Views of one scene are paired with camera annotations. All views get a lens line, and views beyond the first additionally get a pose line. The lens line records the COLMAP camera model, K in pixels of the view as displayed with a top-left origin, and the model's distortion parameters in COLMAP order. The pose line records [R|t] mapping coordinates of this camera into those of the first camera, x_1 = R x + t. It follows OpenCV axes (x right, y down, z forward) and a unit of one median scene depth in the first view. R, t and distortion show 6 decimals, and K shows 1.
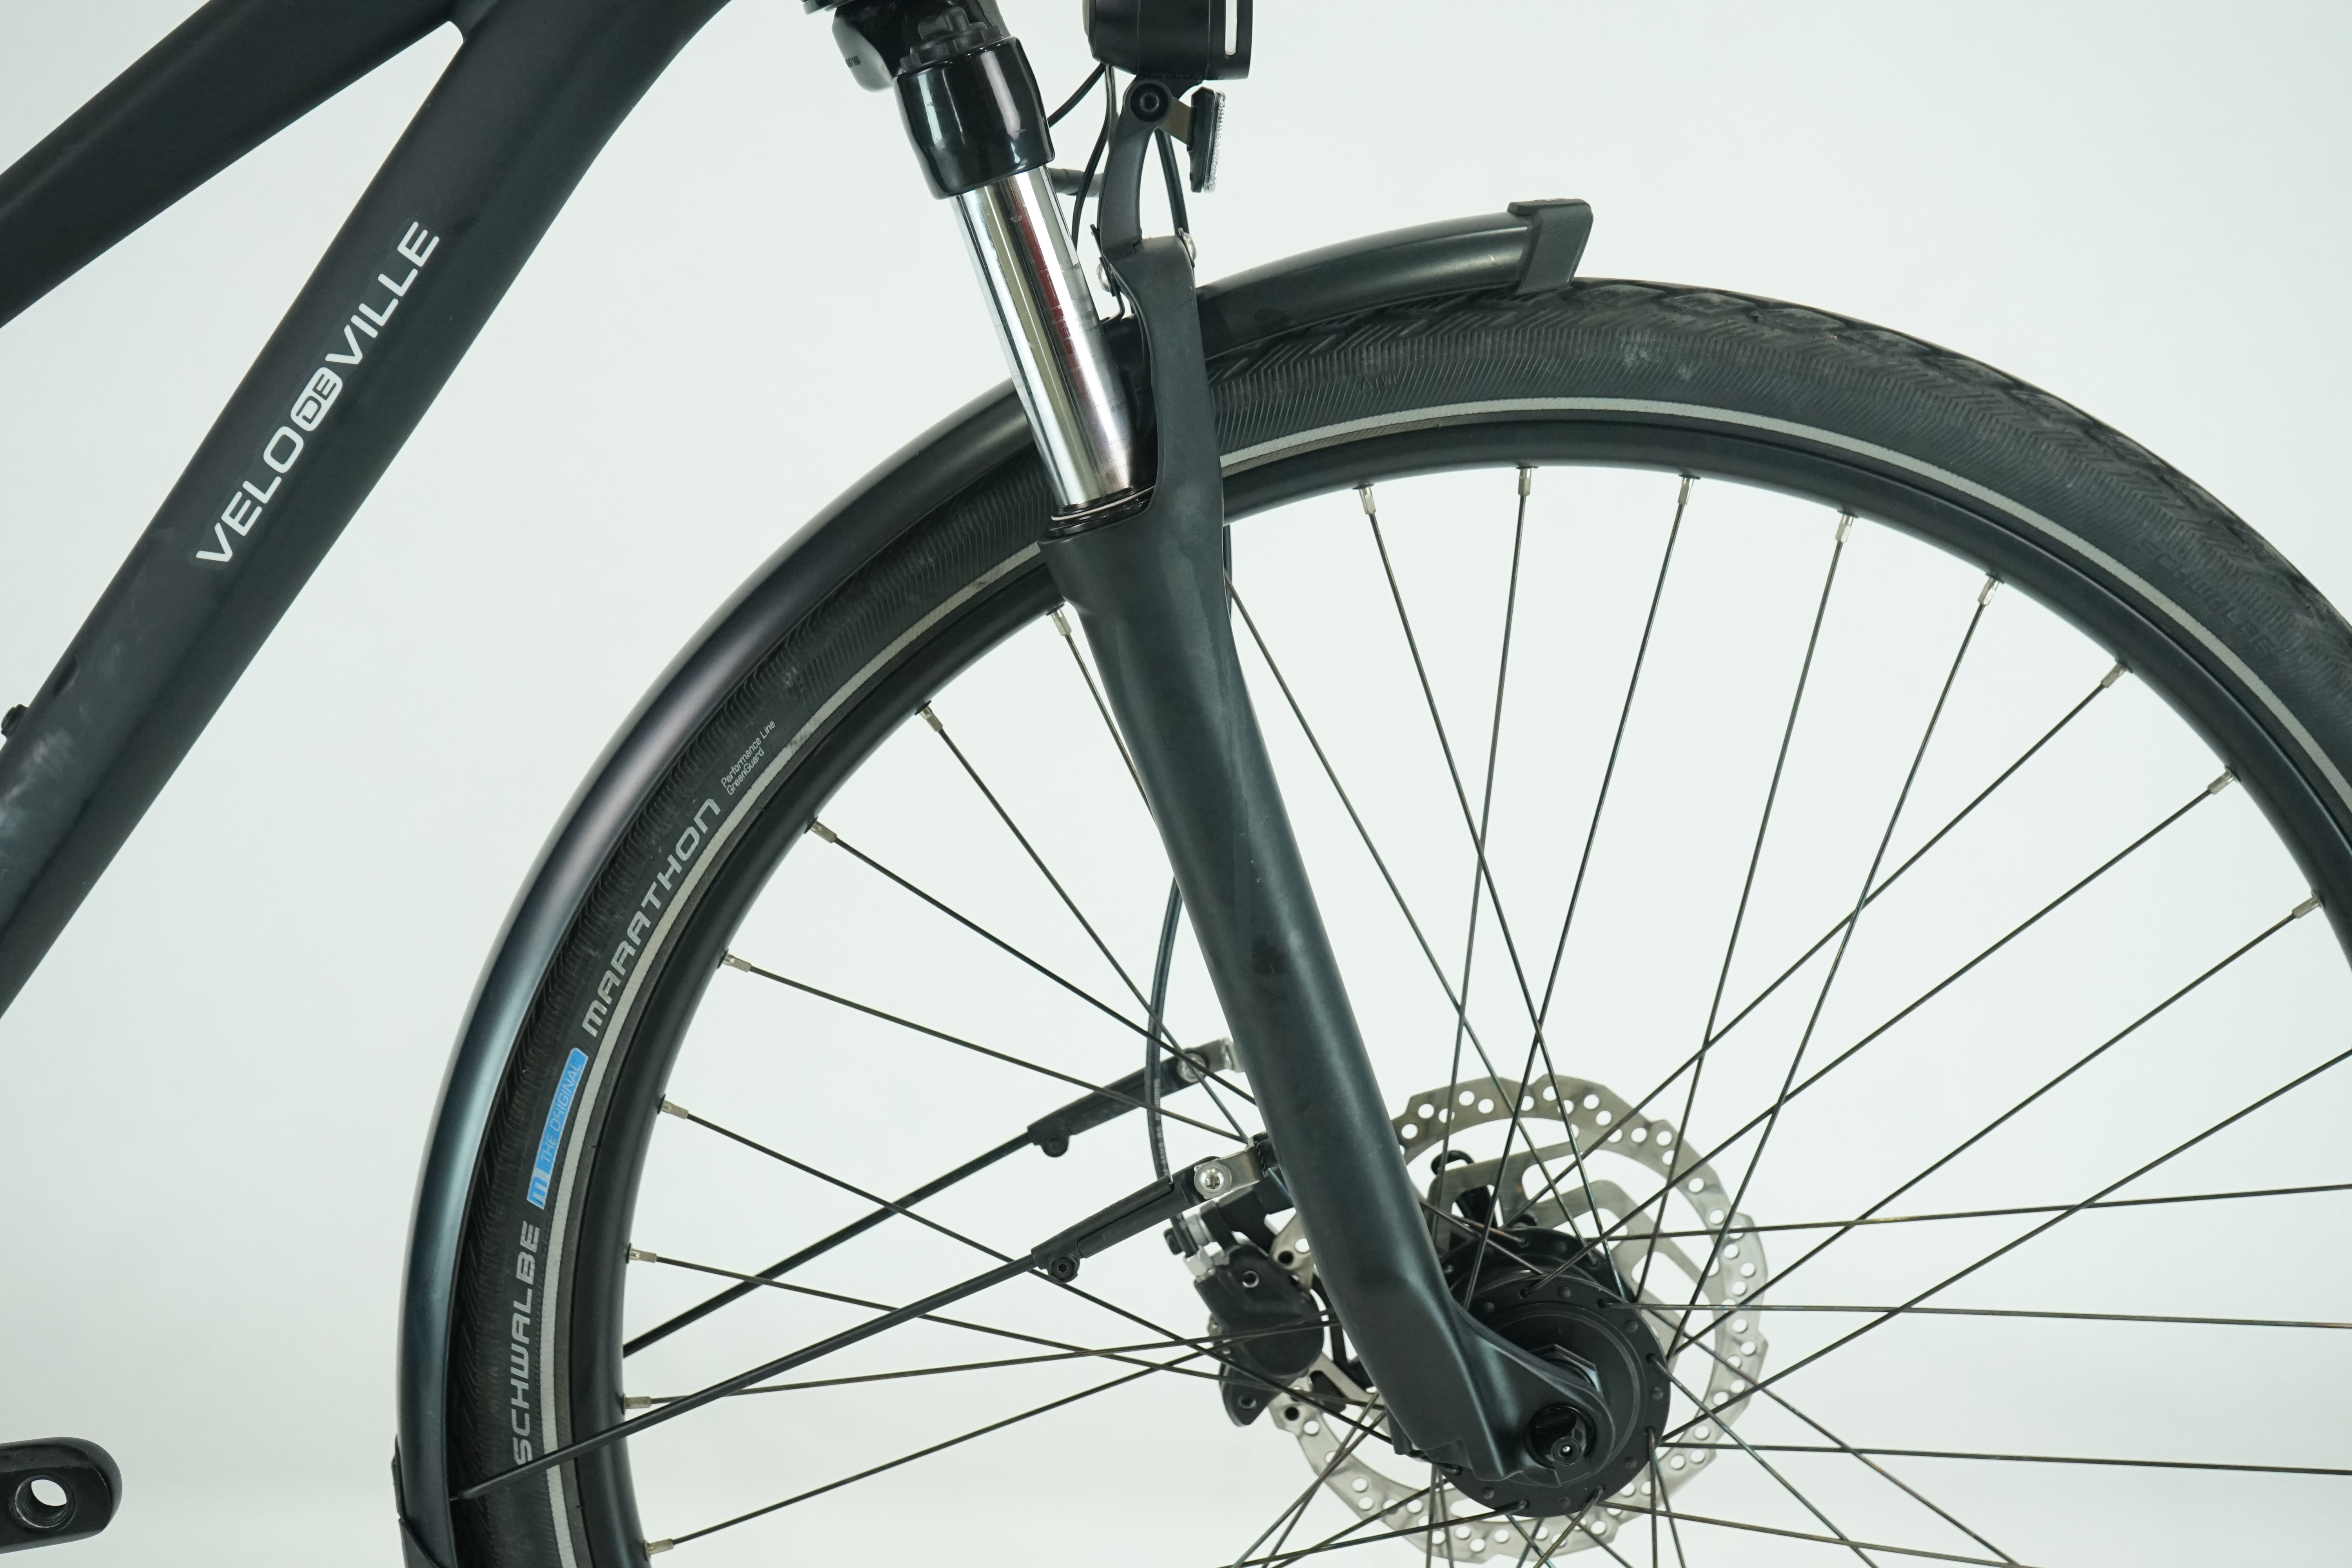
lens RADIAL K [[3398.7, 0, 1167.7], [0, 3398.7, 779.0], [0, 0, 1]] dist [-0.013554, 0.000000]
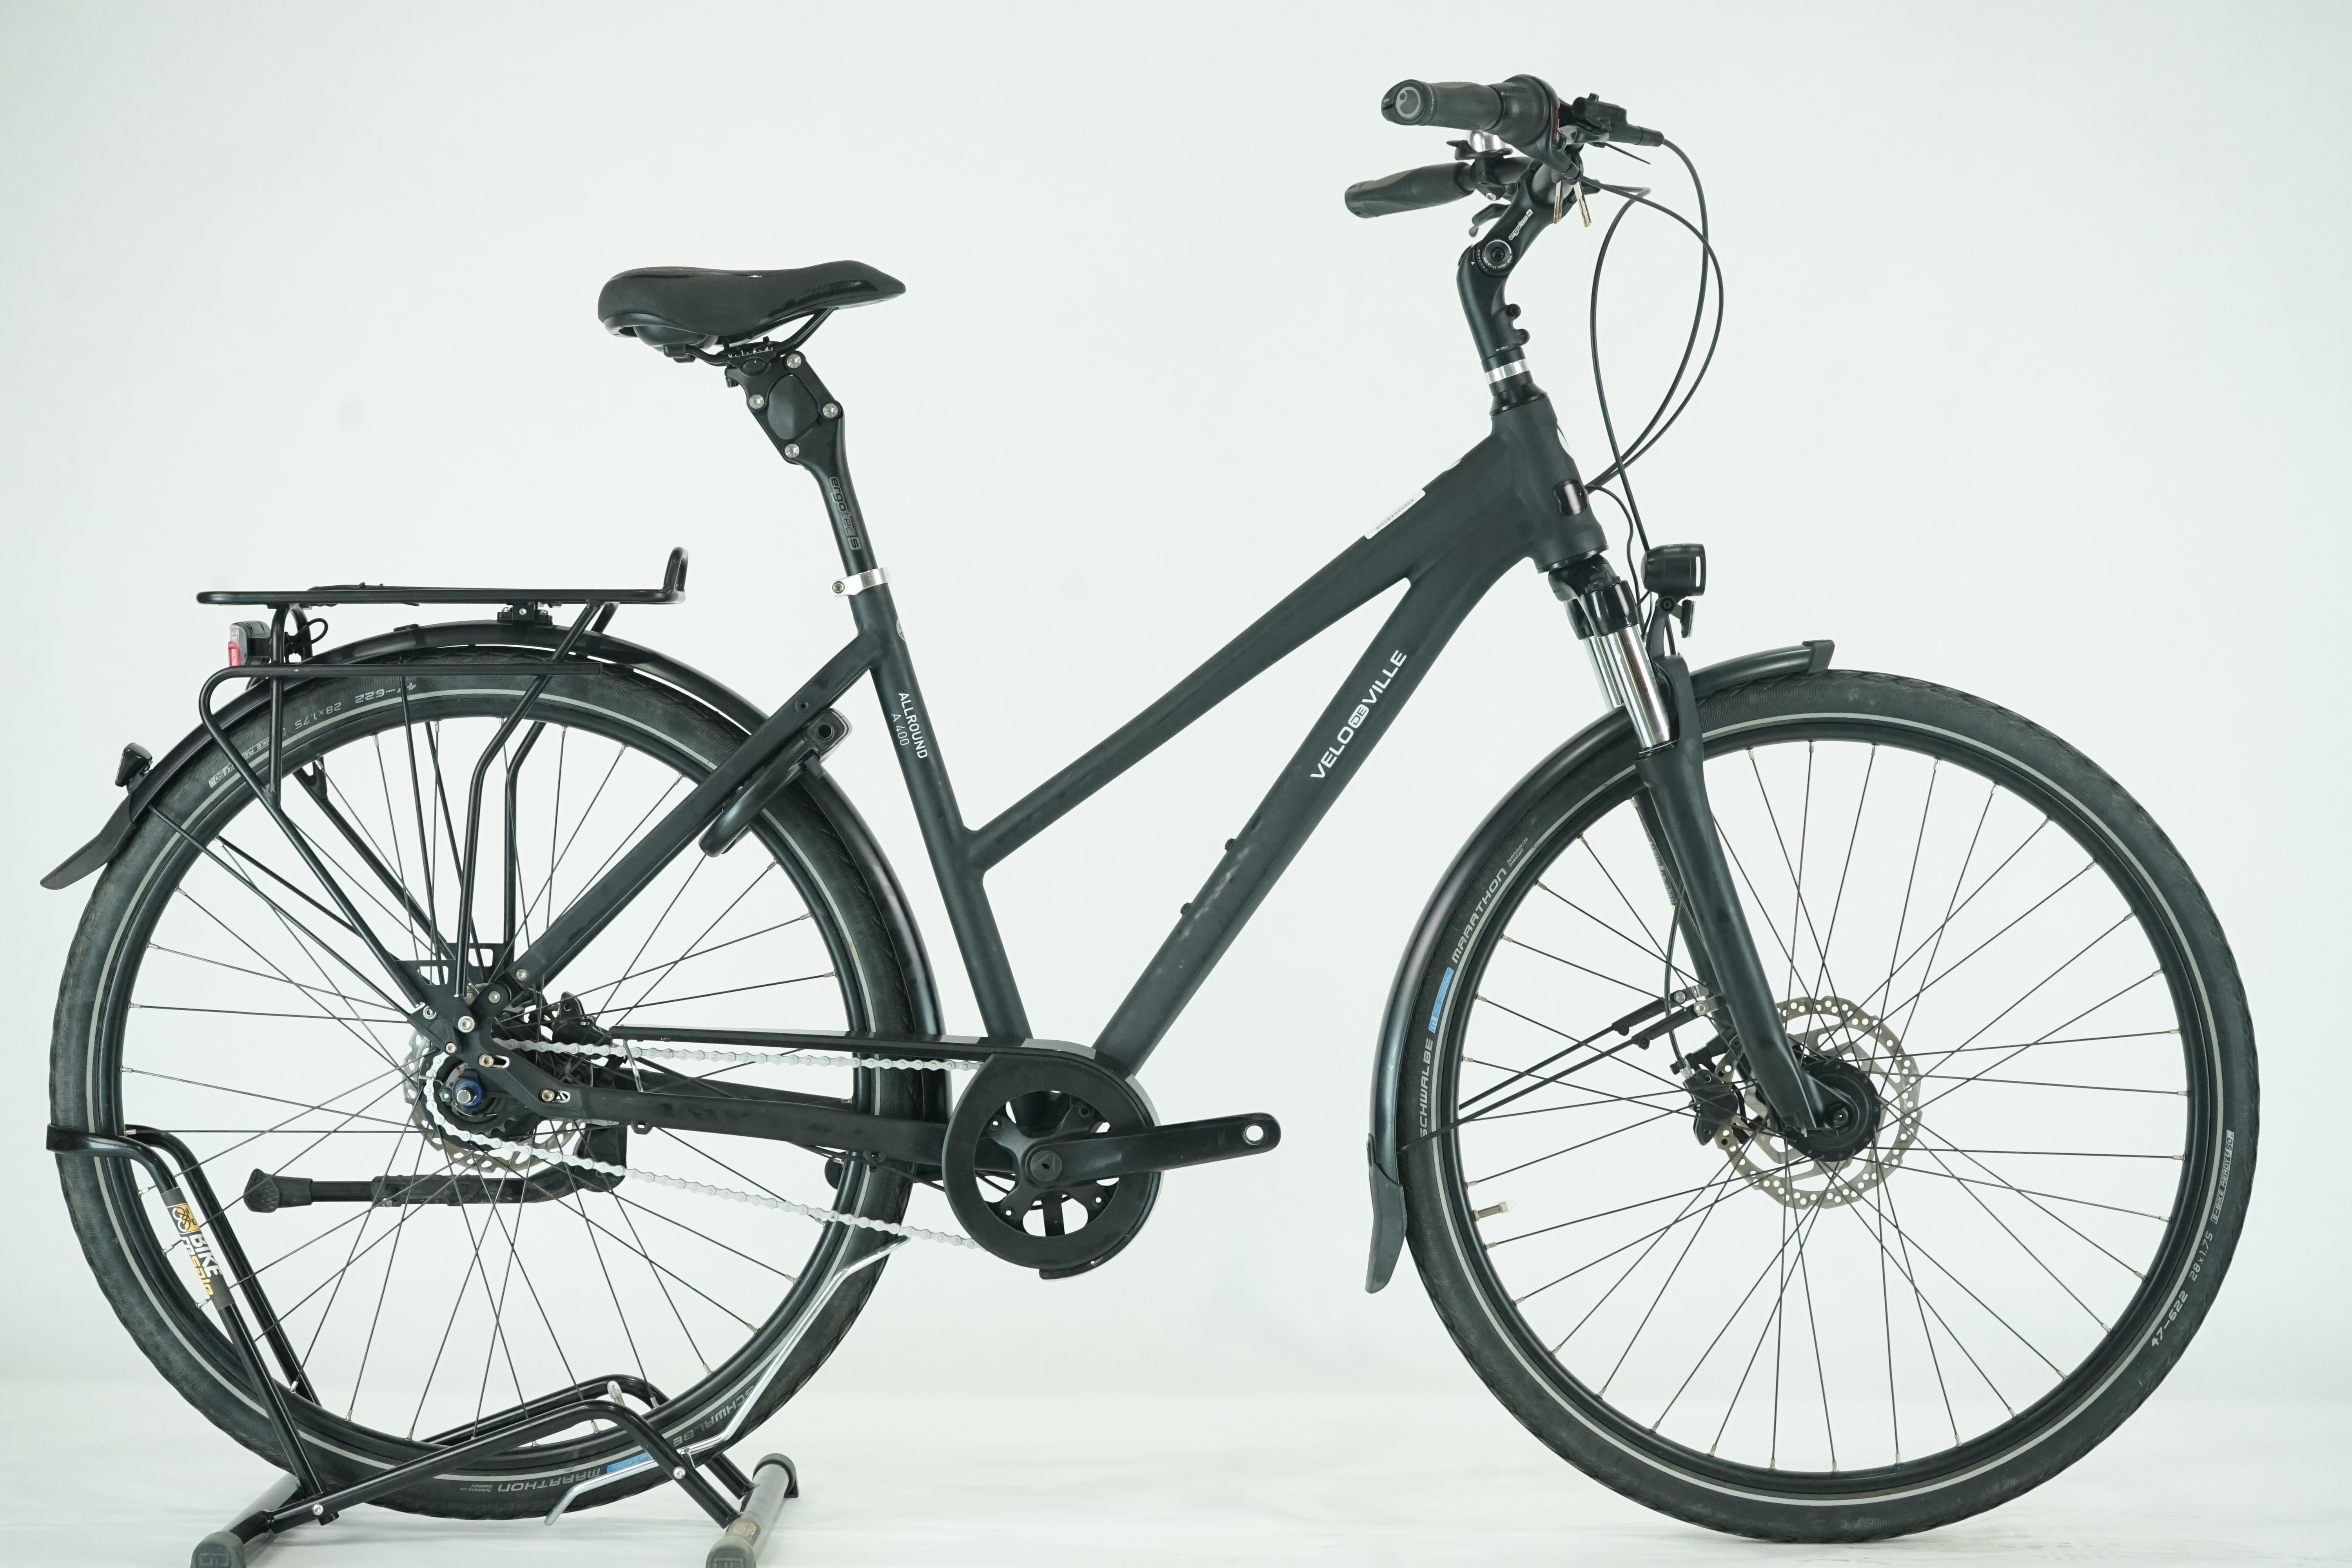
lens RADIAL K [[4168.1, 0, 1173.4], [0, 4168.1, 786.8], [0, 0, 1]] dist [-0.016643, 0.000000]
pose [[0.999754, -0.010798, -0.019374, -0.319865], [0.007054, 0.982930, -0.183844, 0.522506], [0.021028, 0.183662, 0.982765, -2.125520]]
